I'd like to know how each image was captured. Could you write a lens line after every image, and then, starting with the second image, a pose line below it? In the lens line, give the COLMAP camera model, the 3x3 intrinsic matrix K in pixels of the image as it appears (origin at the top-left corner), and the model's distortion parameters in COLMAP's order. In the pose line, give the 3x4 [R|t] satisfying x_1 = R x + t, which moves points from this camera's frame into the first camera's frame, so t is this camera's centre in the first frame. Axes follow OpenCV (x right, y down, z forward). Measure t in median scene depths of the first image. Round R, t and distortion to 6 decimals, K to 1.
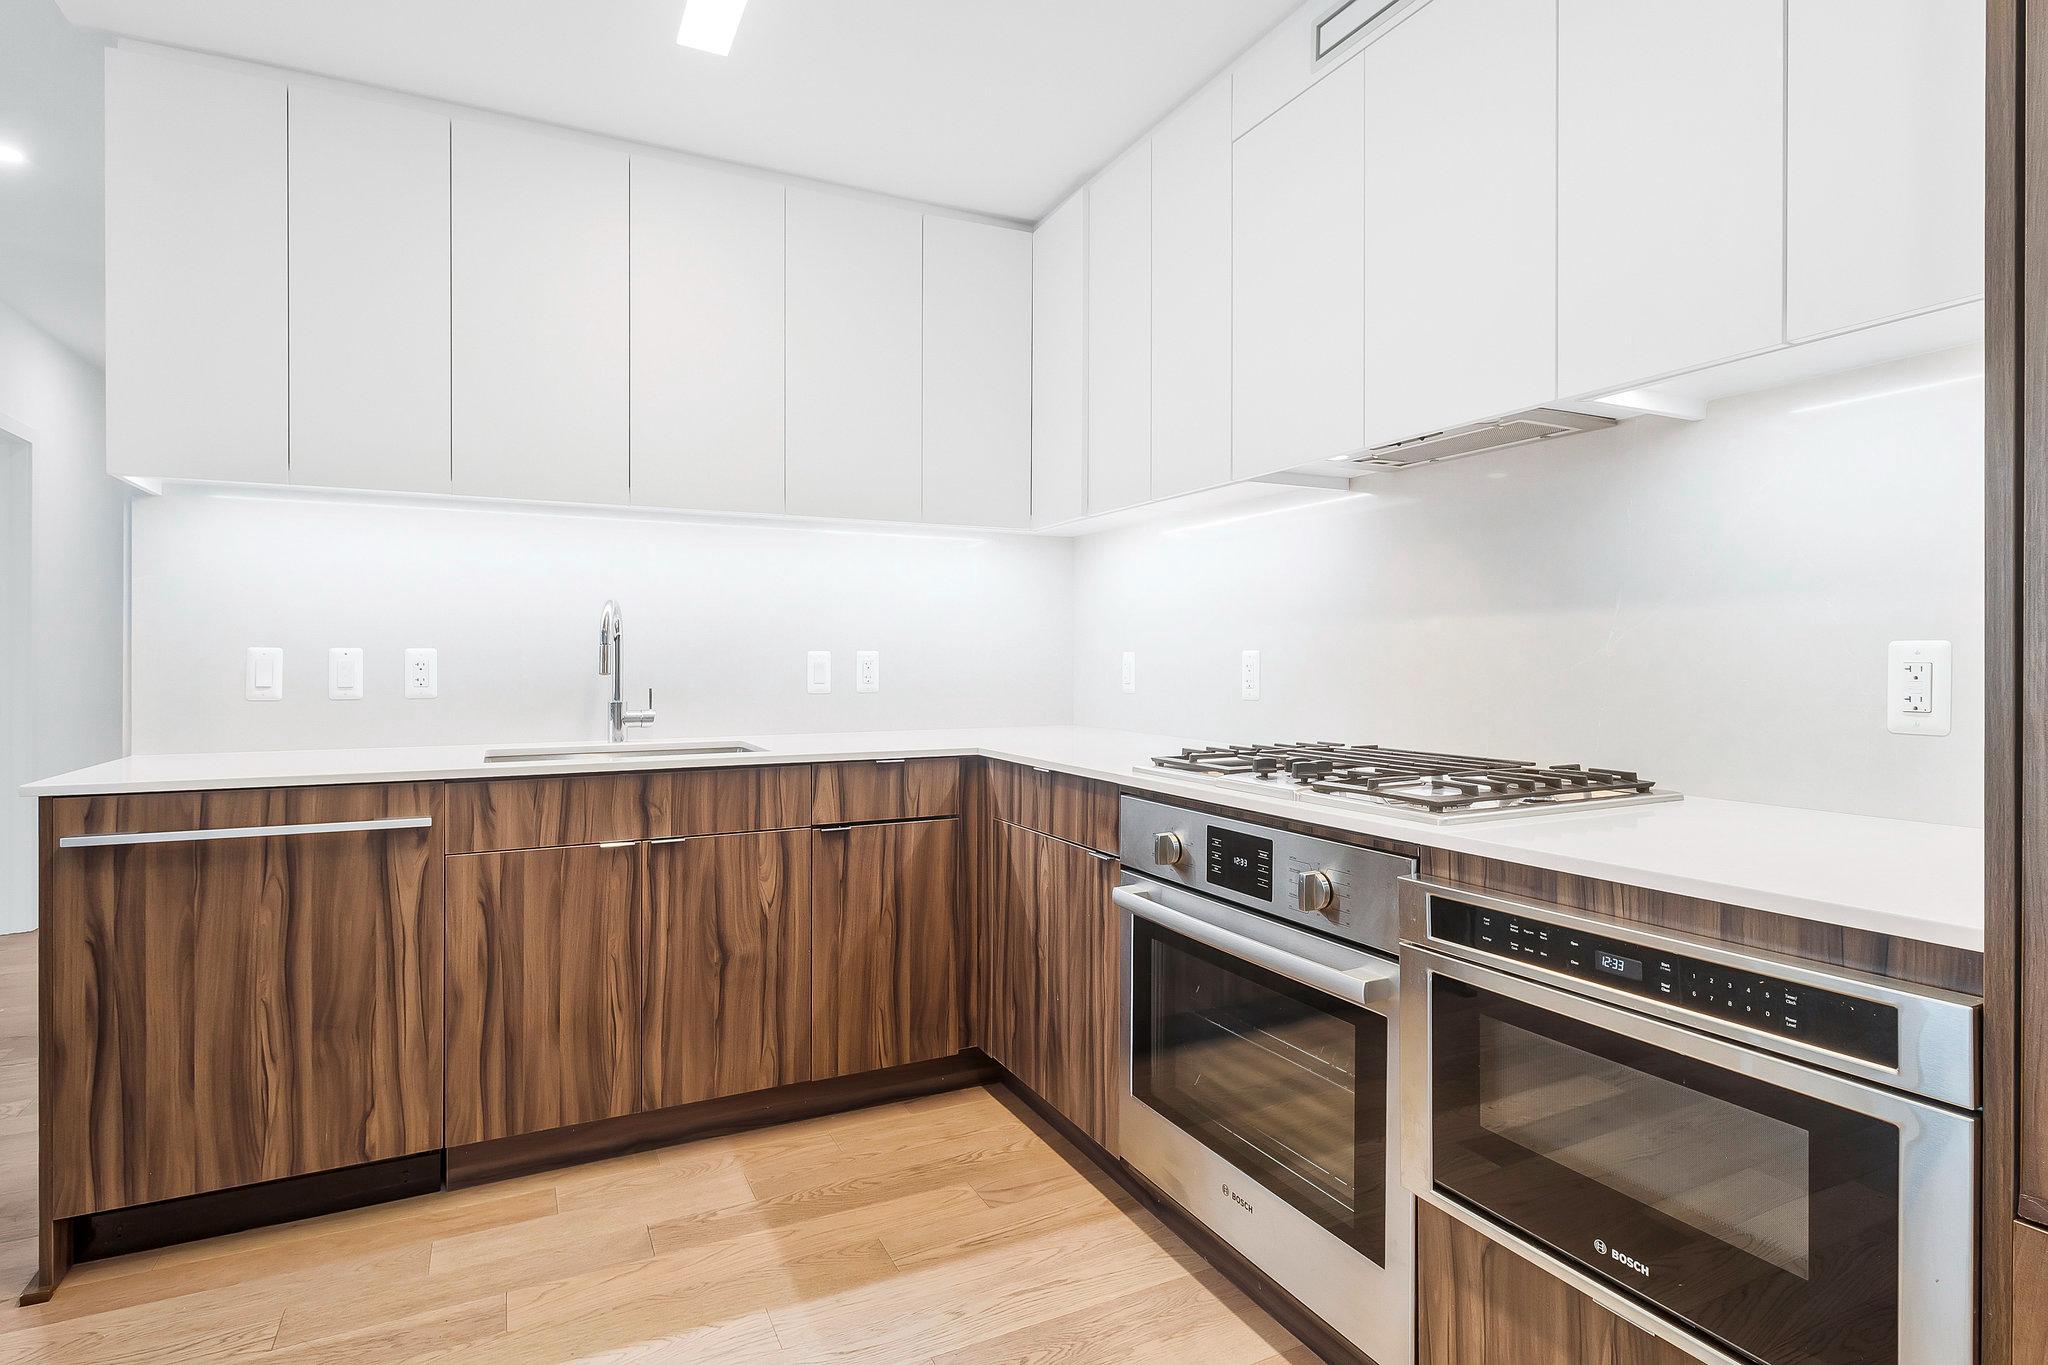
lens RADIAL K [[1047.5, 0, 1025.1], [0, 1047.5, 675.2], [0, 0, 1]] dist [0.003917, -0.000654]
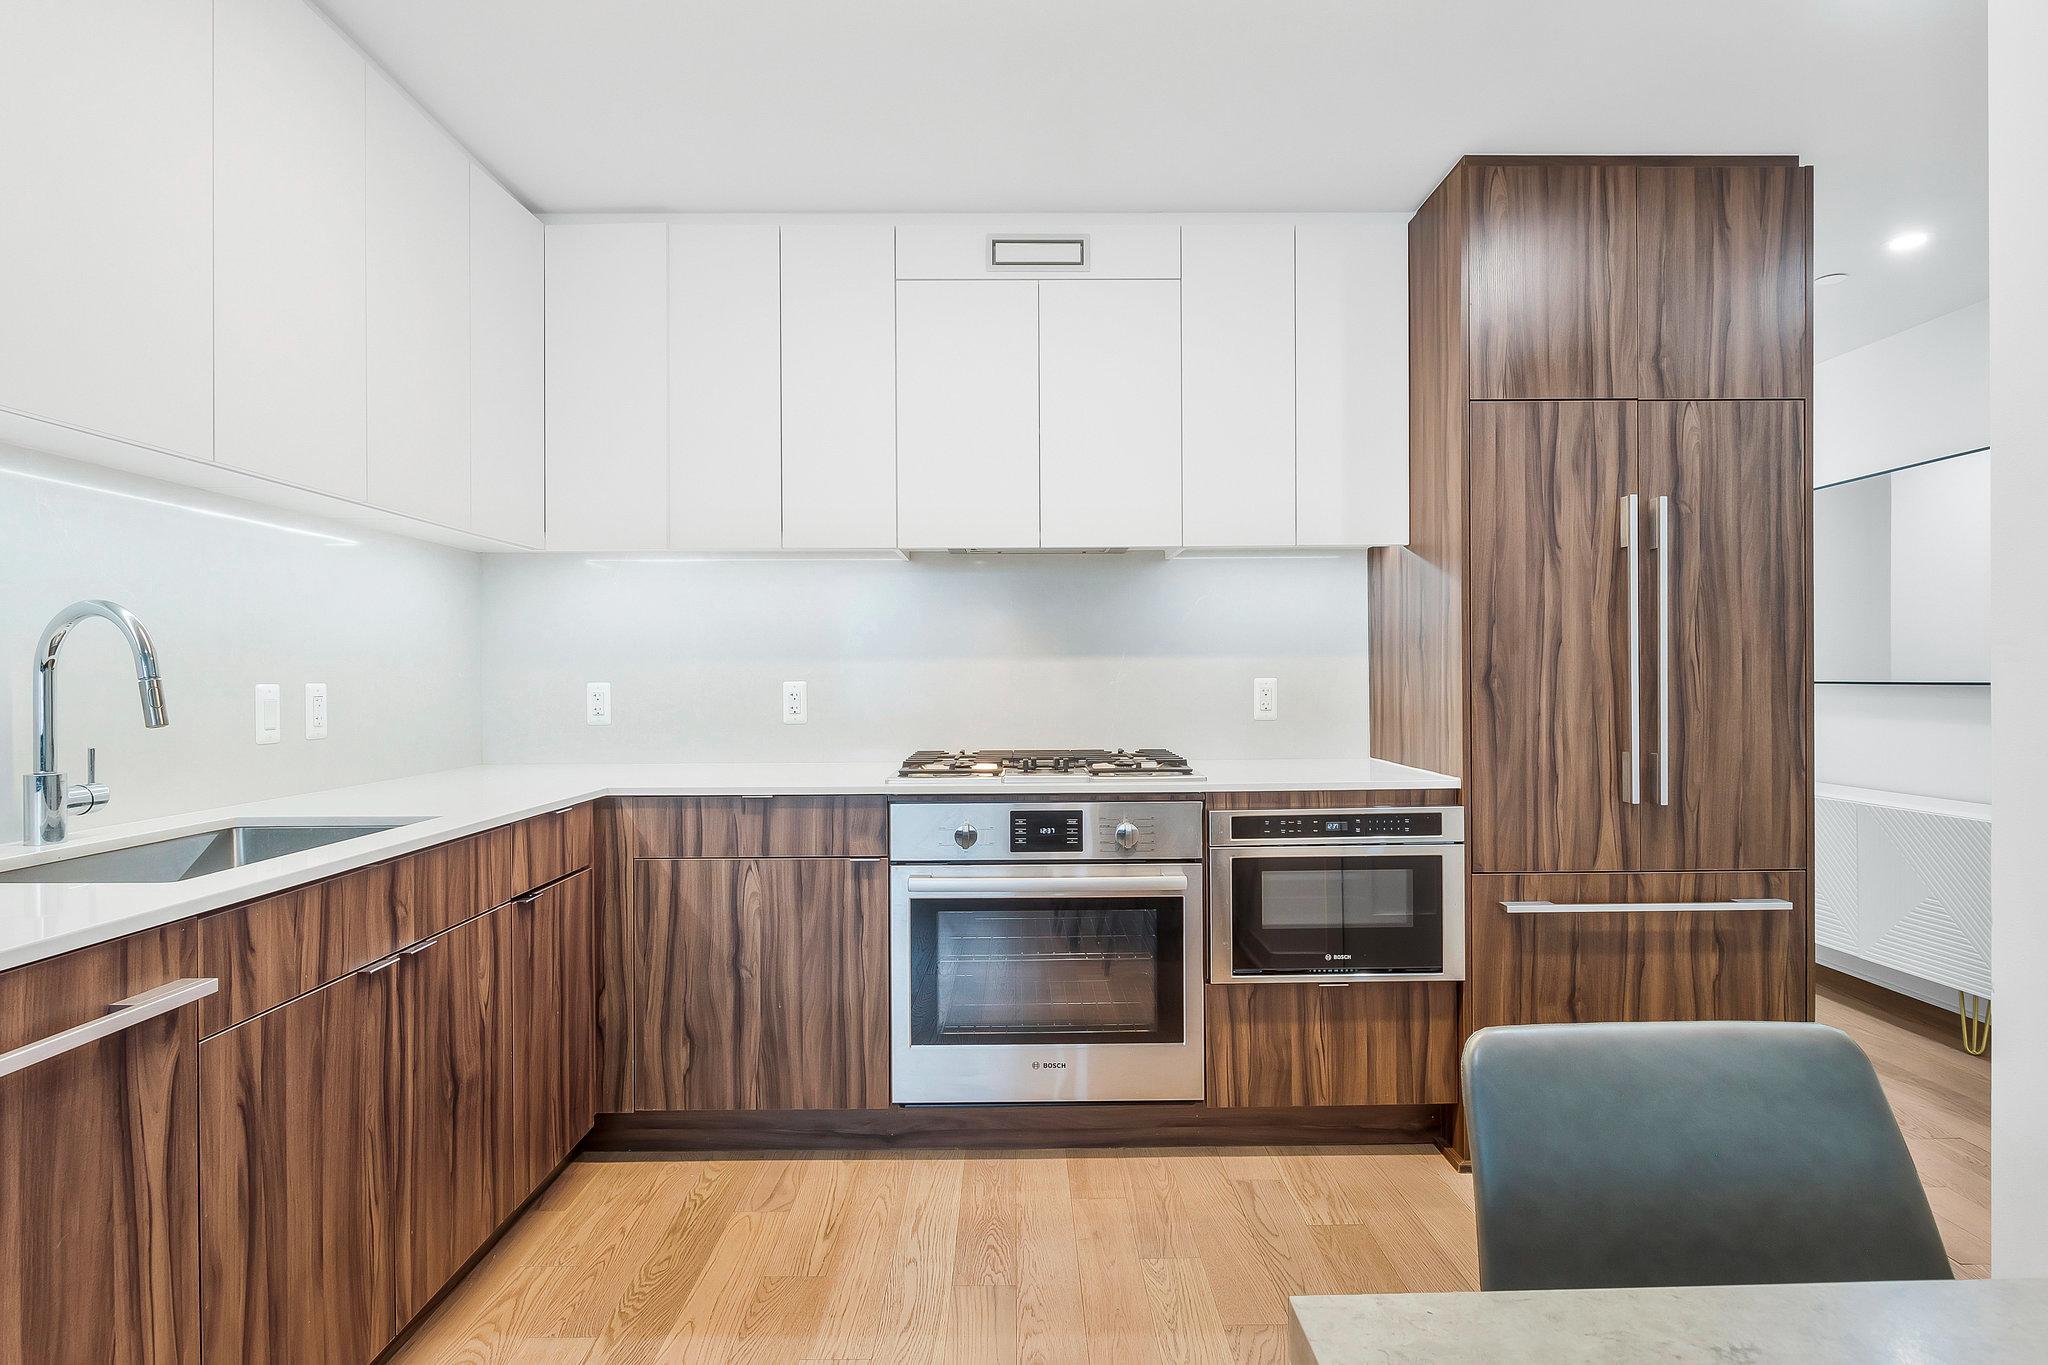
lens RADIAL K [[1019.5, 0, 1024.0], [0, 1019.5, 682.5], [0, 0, 1]] dist [-0.001051, -0.001319]
pose [[0.438260, -0.007572, 0.898816, -0.866942], [0.018728, 0.999824, -0.000708, -0.021192], [-0.898653, 0.017143, 0.438325, 0.331657]]
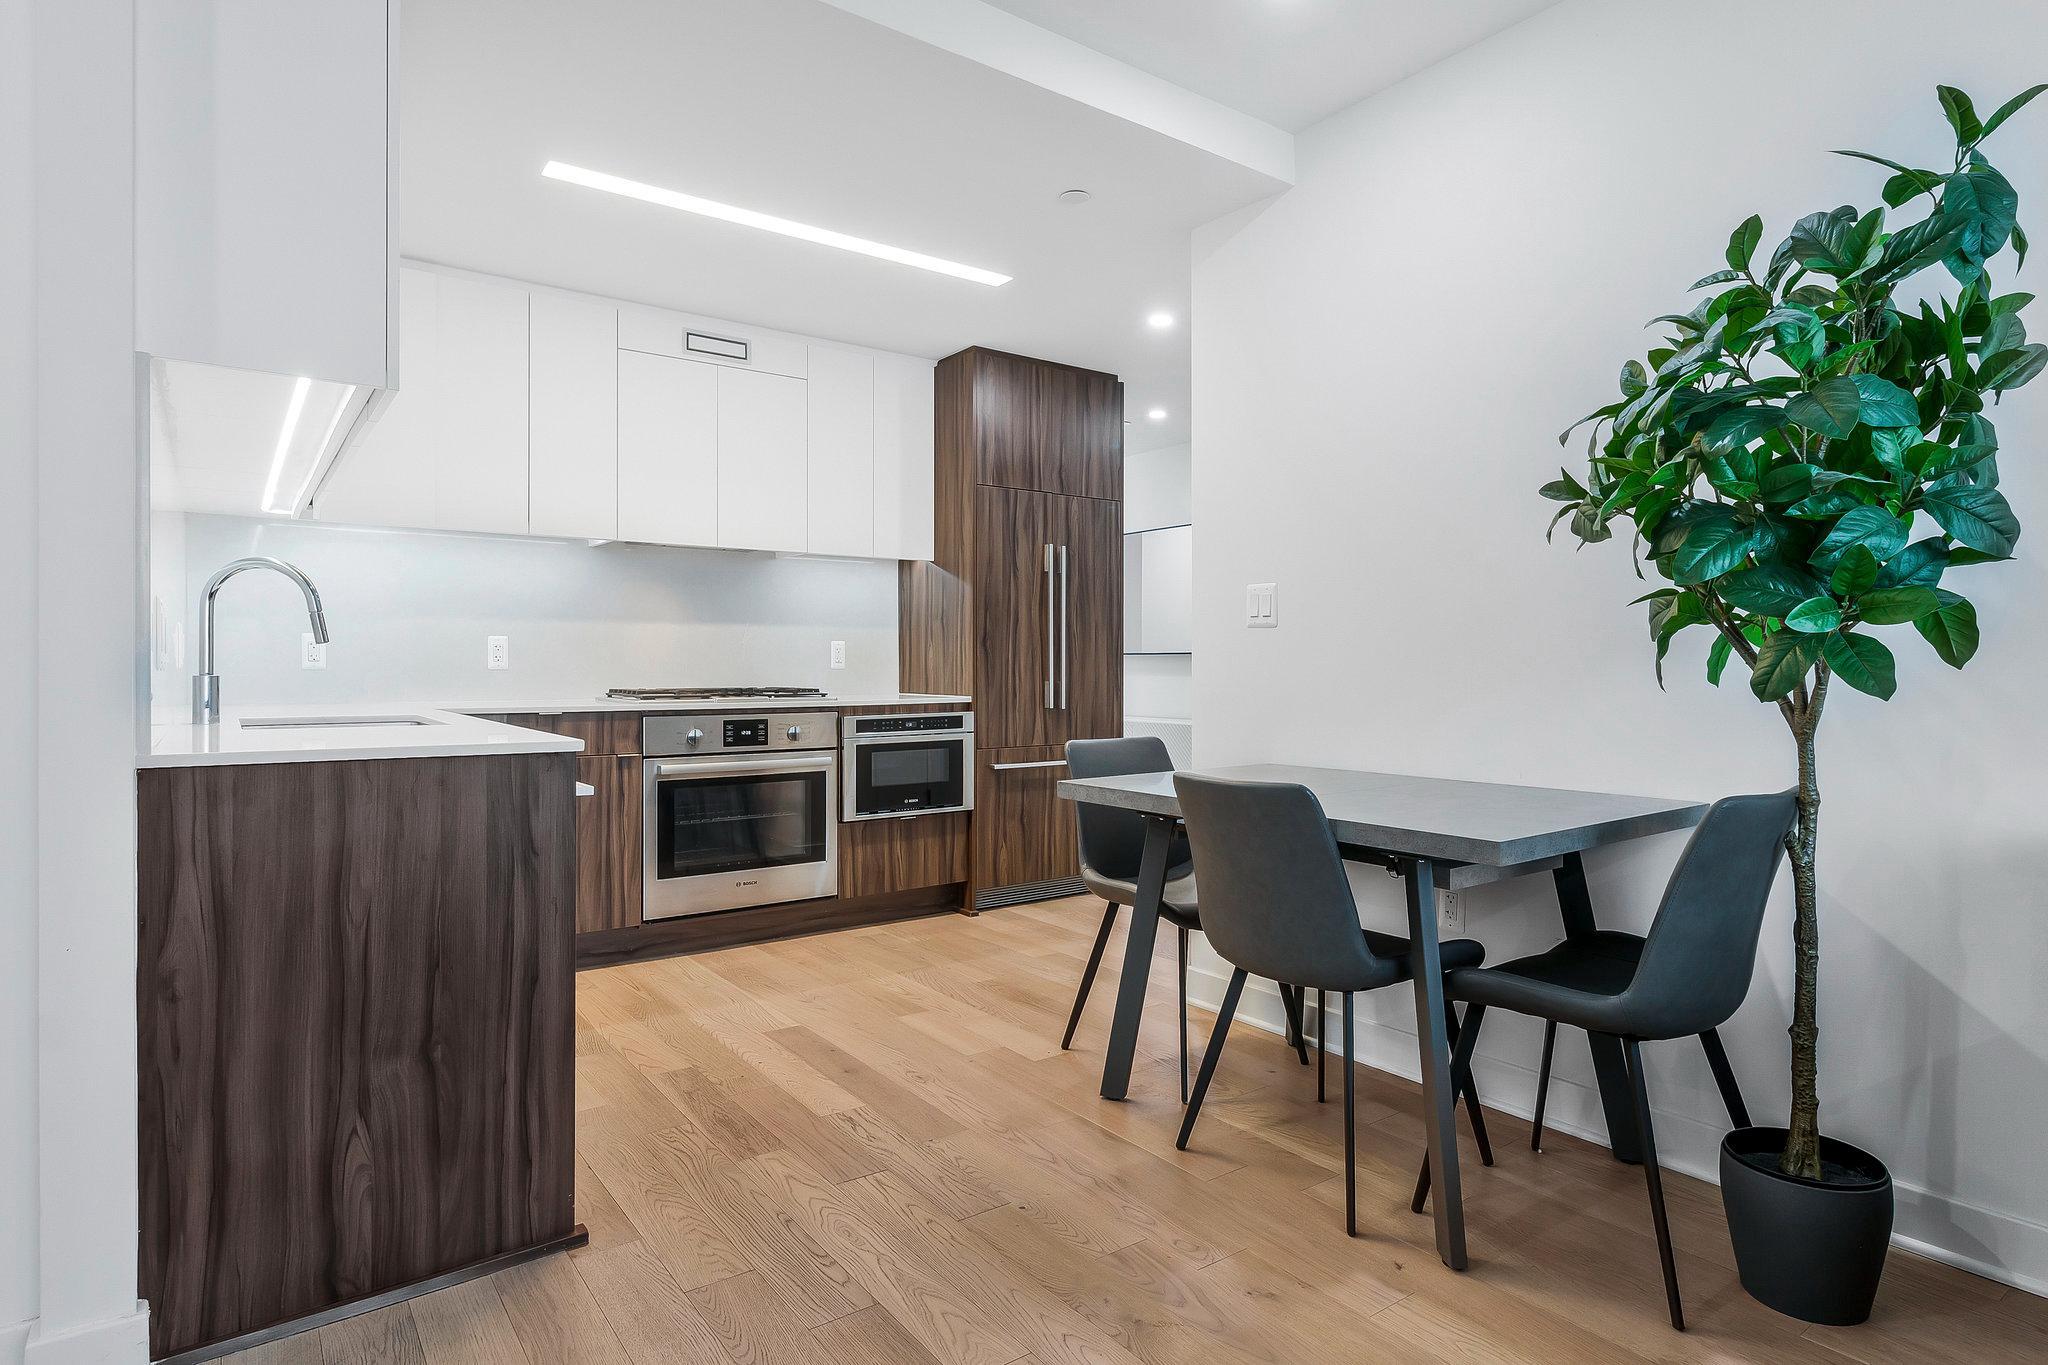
lens RADIAL K [[1111.3, 0, 1037.2], [0, 1111.3, 673.7], [0, 0, 1]] dist [-0.001084, 0.000121]
pose [[-0.172814, -0.006841, 0.984931, -1.820479], [0.012516, 0.999880, 0.009140, 0.030593], [-0.984875, 0.013907, -0.172708, 0.643981]]
